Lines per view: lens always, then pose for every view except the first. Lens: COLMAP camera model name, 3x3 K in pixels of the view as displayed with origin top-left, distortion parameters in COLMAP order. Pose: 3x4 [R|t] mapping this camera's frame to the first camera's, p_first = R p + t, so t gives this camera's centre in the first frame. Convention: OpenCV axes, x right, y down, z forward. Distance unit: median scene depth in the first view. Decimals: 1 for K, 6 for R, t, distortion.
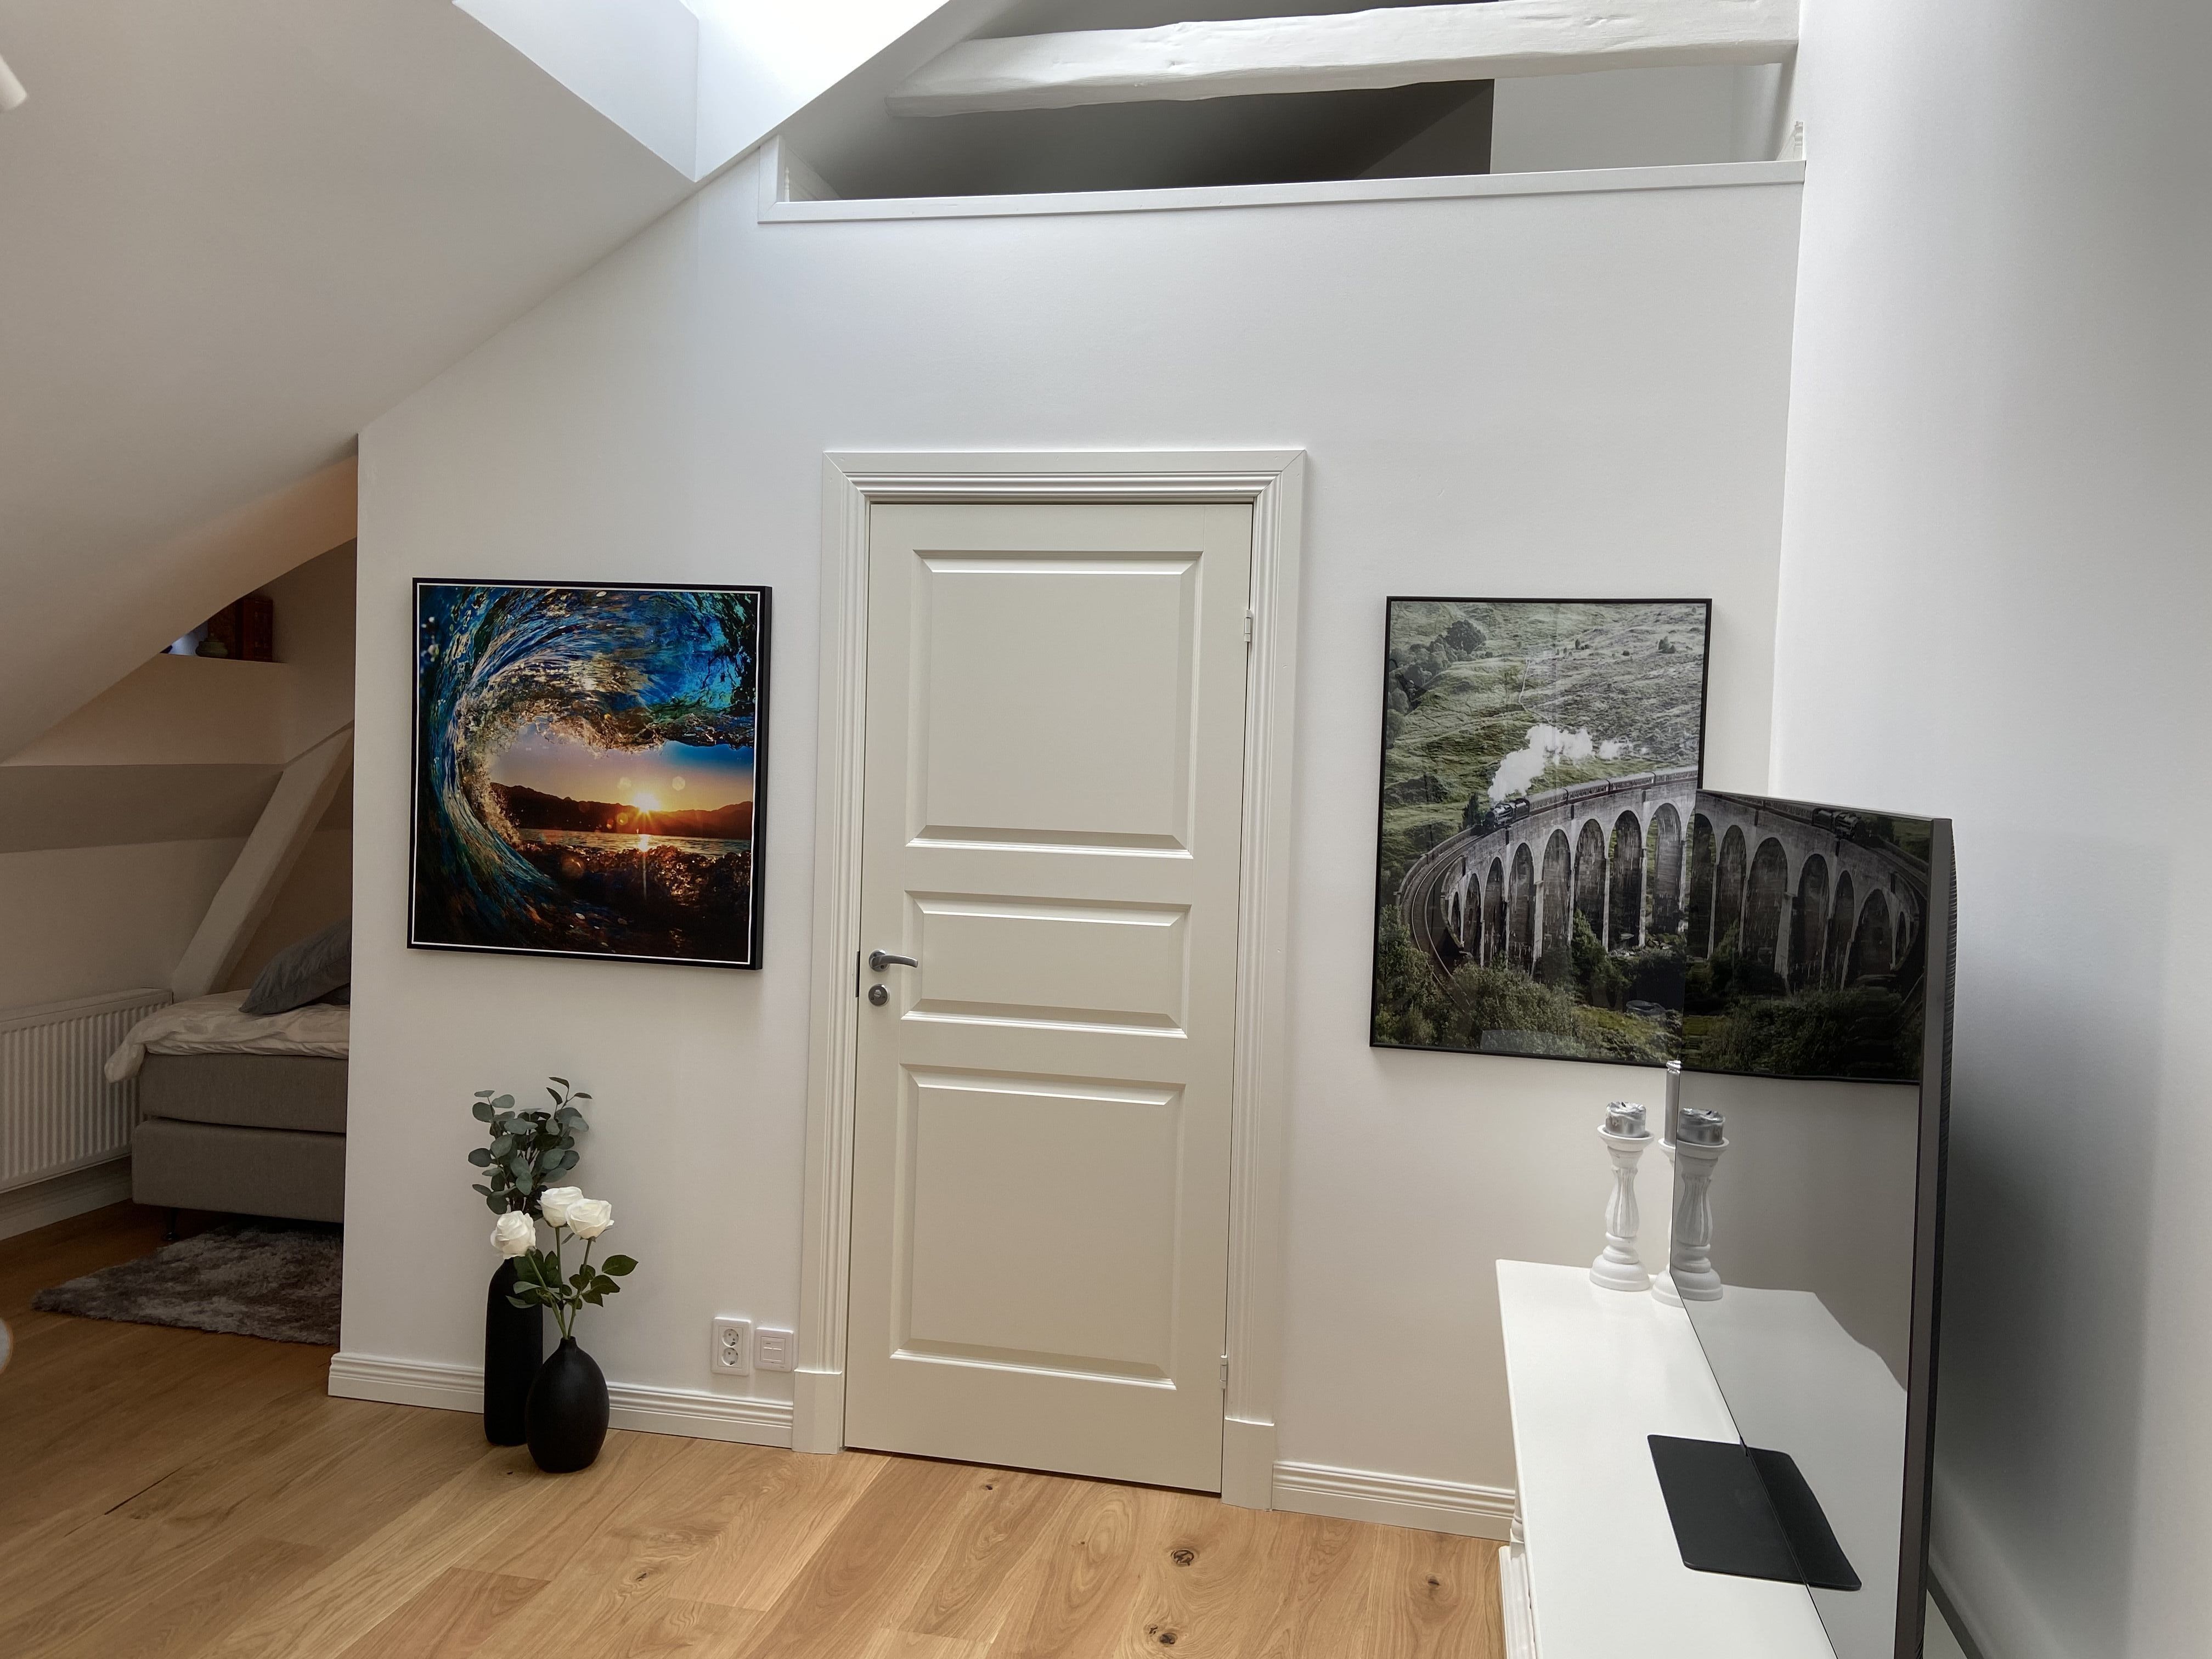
lens RADIAL K [[1655.7, 0, 1104.3], [0, 1655.7, 817.5], [0, 0, 1]] dist [0.133852, -0.169971]
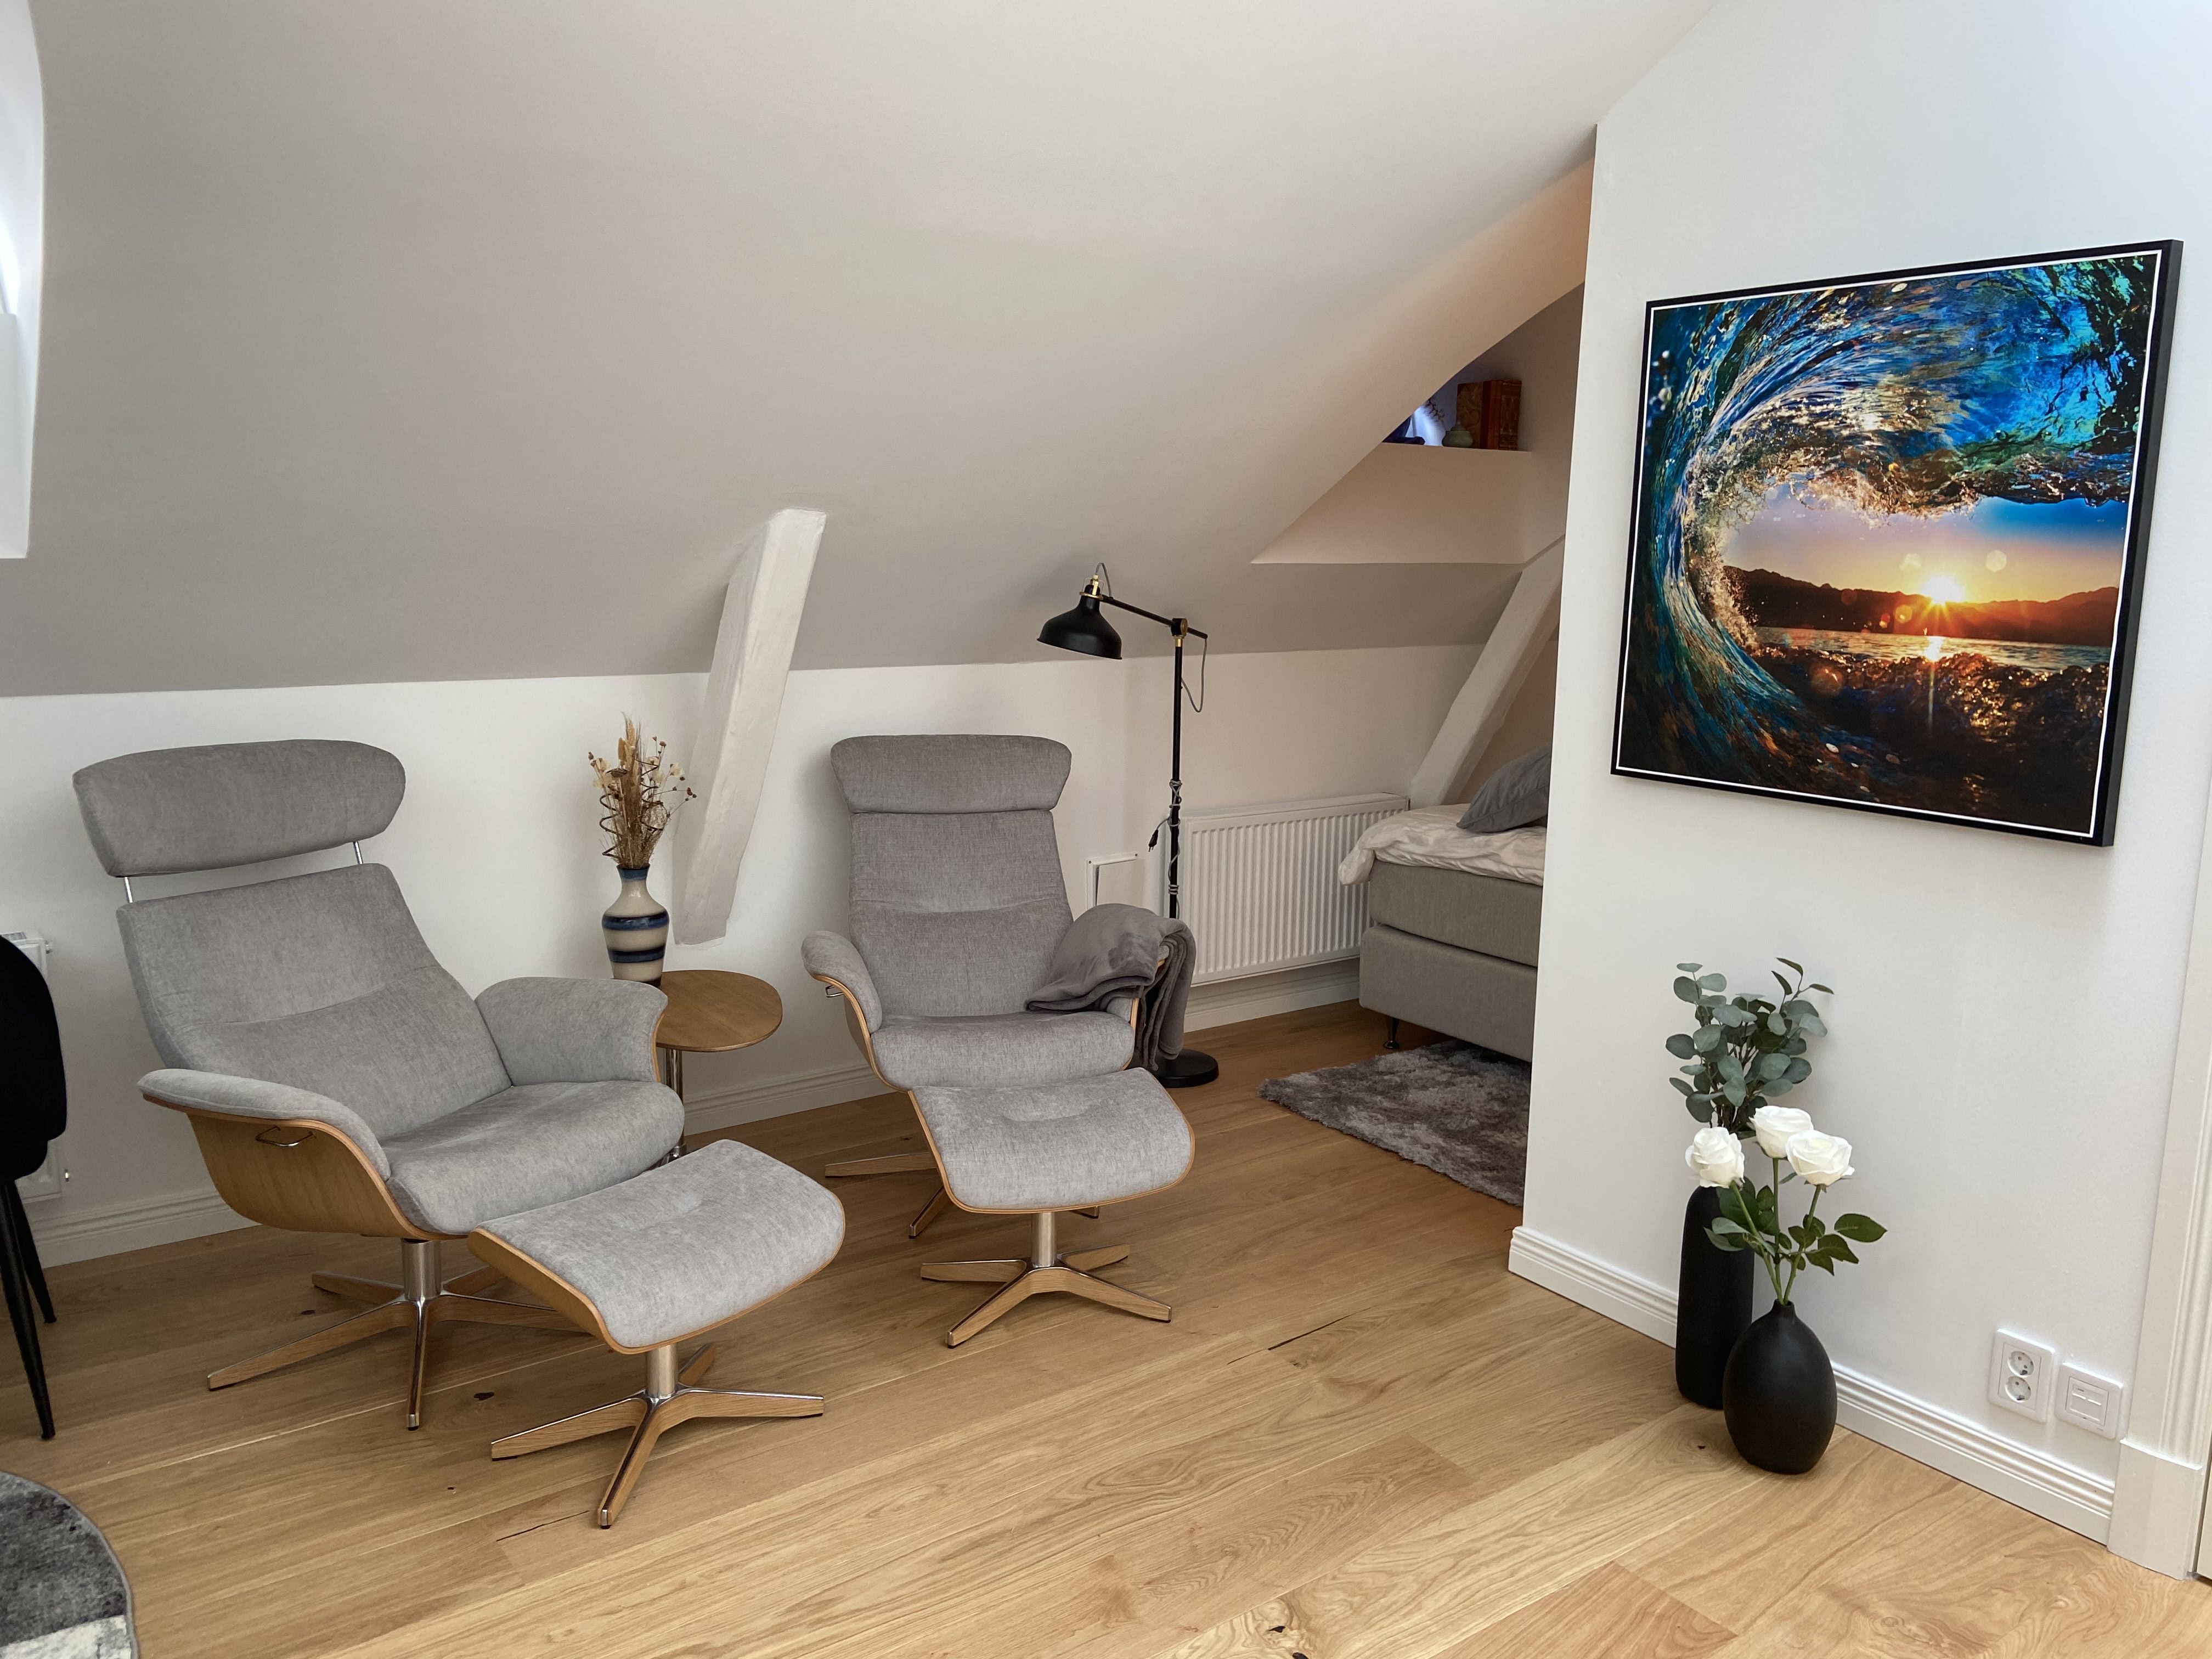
lens RADIAL K [[1655.7, 0, 1104.3], [0, 1655.7, 817.5], [0, 0, 1]] dist [0.133852, -0.169971]
pose [[0.746359, 0.088790, -0.659594, -0.061497], [-0.019808, 0.993585, 0.111336, 0.013378], [0.665249, -0.070031, 0.743330, 0.239449]]
